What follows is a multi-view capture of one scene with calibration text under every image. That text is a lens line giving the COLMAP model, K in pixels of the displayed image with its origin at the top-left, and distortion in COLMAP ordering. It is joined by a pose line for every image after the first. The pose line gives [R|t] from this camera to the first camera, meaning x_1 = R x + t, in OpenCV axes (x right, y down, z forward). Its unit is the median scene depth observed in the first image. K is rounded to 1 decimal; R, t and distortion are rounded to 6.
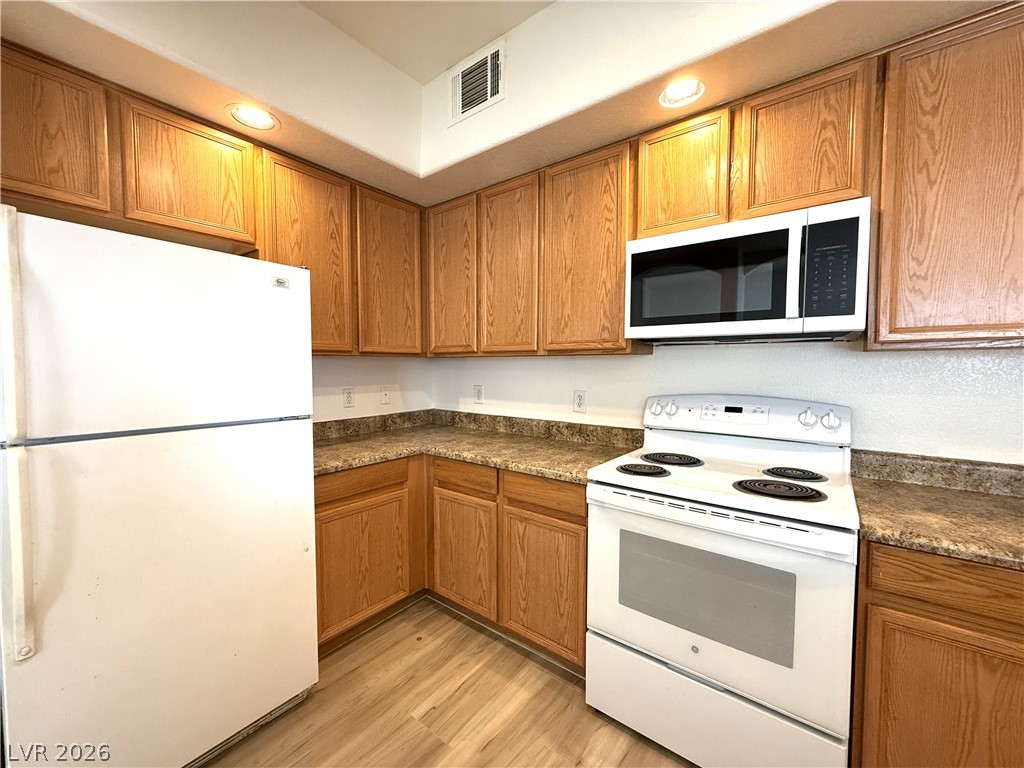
lens RADIAL K [[406.6, 0, 512.9], [0, 406.6, 385.1], [0, 0, 1]] dist [-0.002607, 0.000424]
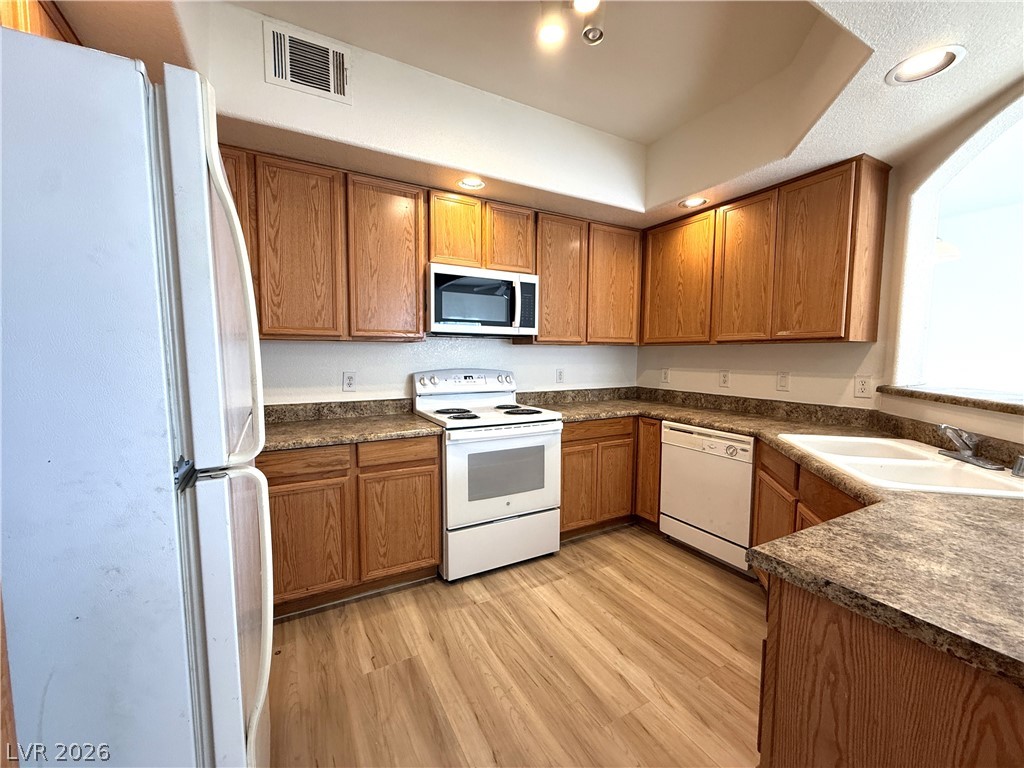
lens RADIAL K [[406.6, 0, 497.2], [0, 406.6, 386.3], [0, 0, 1]] dist [-0.002607, 0.000424]
pose [[0.411536, -0.071188, 0.908609, -0.930332], [0.039969, 0.997395, 0.060041, 0.000535], [-0.910516, 0.011608, 0.413310, 0.205087]]
